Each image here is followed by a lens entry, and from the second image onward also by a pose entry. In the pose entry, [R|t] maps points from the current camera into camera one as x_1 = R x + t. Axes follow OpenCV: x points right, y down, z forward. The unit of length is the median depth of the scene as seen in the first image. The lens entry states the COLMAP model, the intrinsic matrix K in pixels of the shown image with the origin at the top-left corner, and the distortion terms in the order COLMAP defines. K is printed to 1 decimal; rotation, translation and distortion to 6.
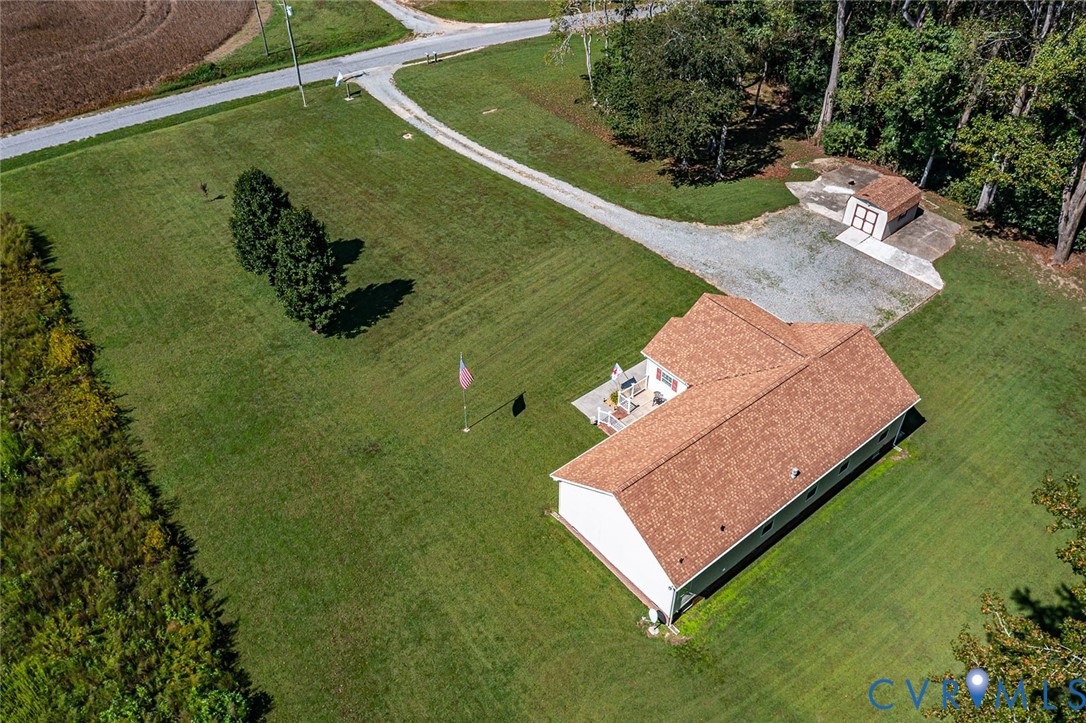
lens RADIAL K [[865.0, 0, 543.0], [0, 865.0, 361.5], [0, 0, 1]] dist [-0.006707, -0.015730]
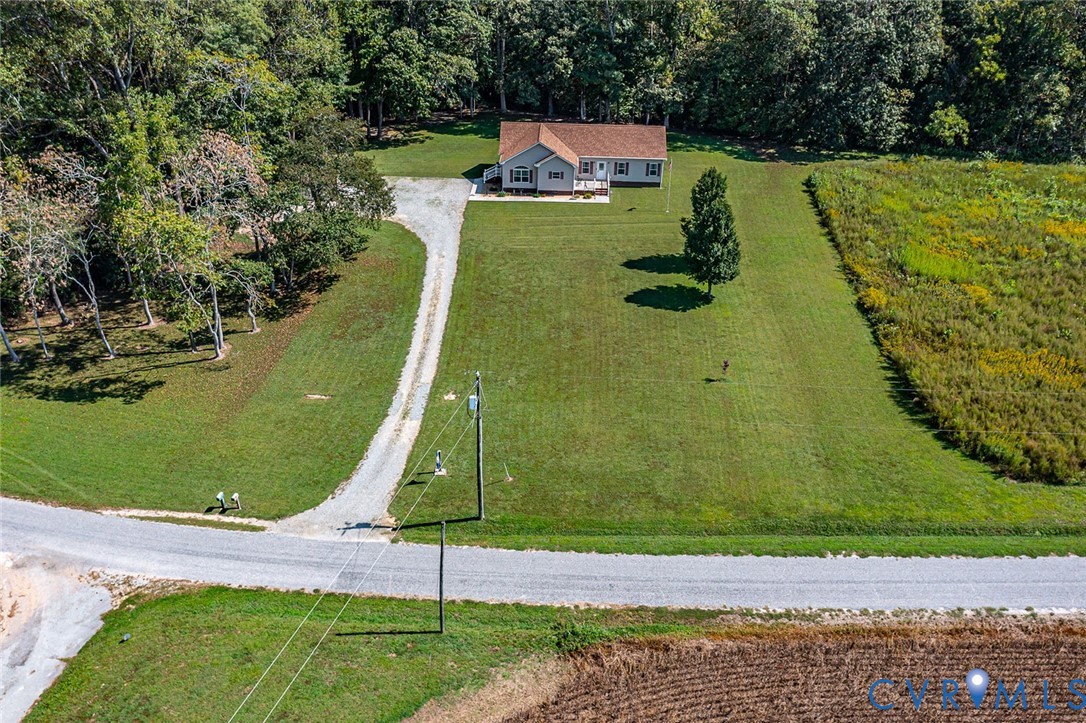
lens RADIAL K [[884.9, 0, 543.0], [0, 884.9, 361.5], [0, 0, 1]] dist [-0.014194, -0.010800]
pose [[-0.751952, -0.343818, 0.562457, -0.787761], [0.412776, 0.419680, 0.808384, -1.060084], [-0.513989, 0.840035, -0.173659, 1.284853]]
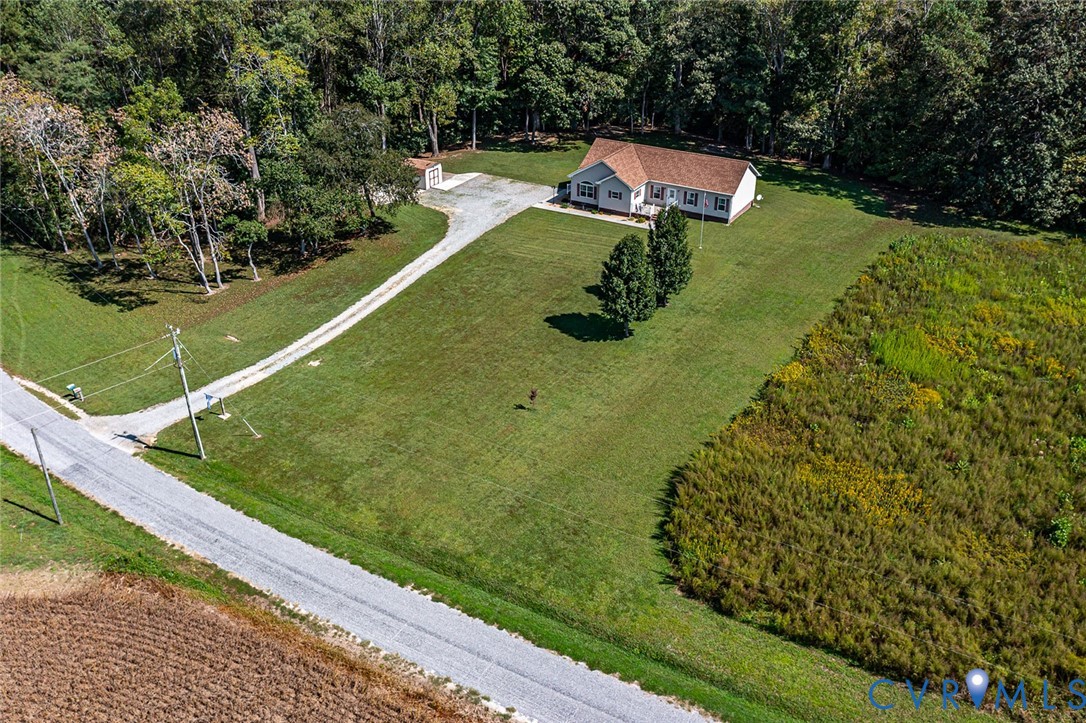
lens RADIAL K [[854.8, 0, 543.0], [0, 854.8, 361.5], [0, 0, 1]] dist [-0.015417, -0.007568]
pose [[-0.335778, -0.469669, 0.816495, -1.126050], [0.613562, 0.548645, 0.567918, -0.732621], [-0.714699, 0.691665, 0.103948, 0.895086]]
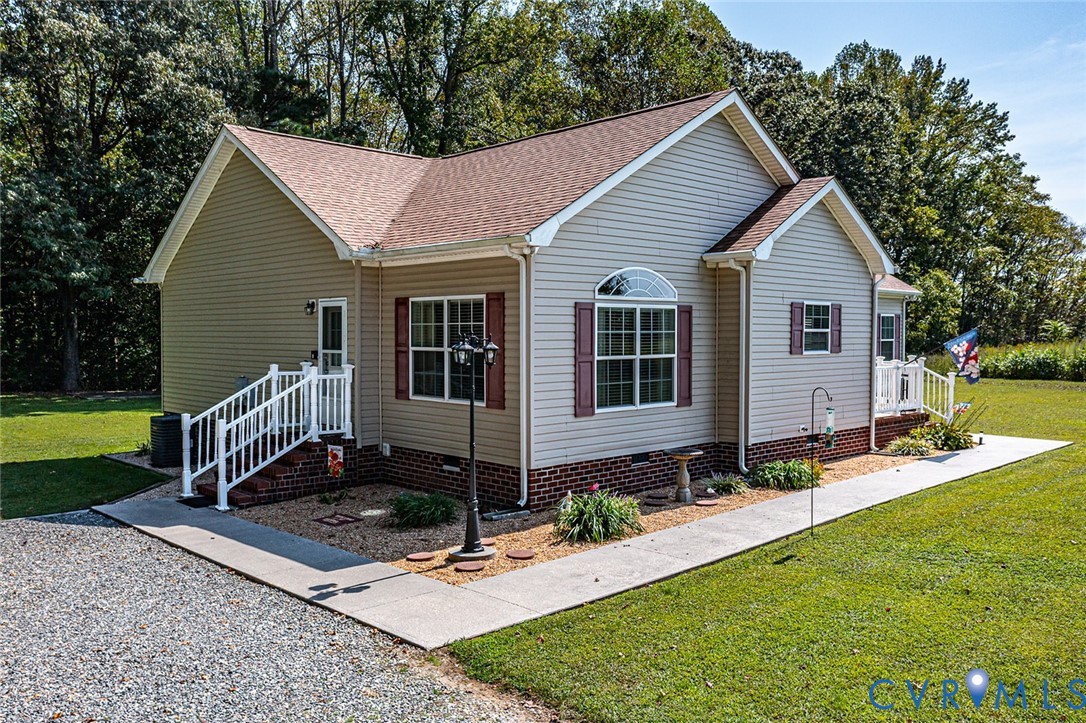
lens RADIAL K [[865.0, 0, 543.0], [0, 865.0, 361.5], [0, 0, 1]] dist [-0.006707, -0.015730]
pose [[-0.997803, 0.003611, -0.066160, 0.195690], [-0.042109, 0.736377, 0.675259, -0.144256], [0.051157, 0.676561, -0.734607, 0.925193]]
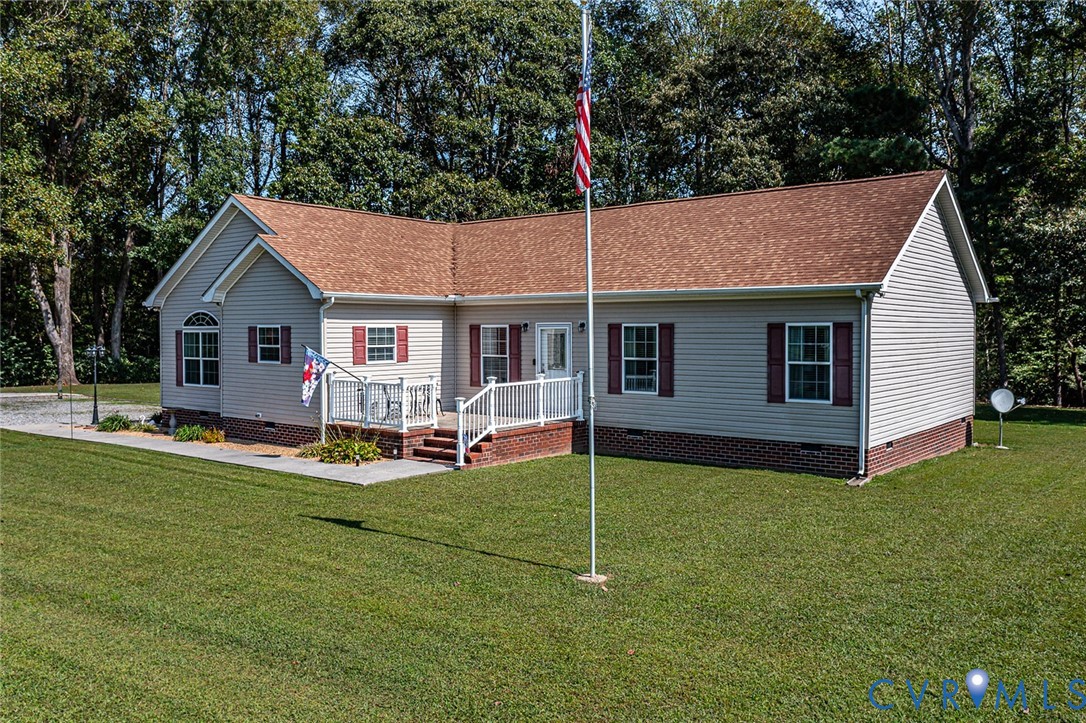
lens RADIAL K [[865.0, 0, 543.0], [0, 865.0, 361.5], [0, 0, 1]] dist [-0.006707, -0.015730]
pose [[-0.208418, -0.035982, 0.977378, -0.189472], [0.638337, 0.752125, 0.163810, 0.006128], [-0.741005, 0.658037, -0.133788, 0.741012]]
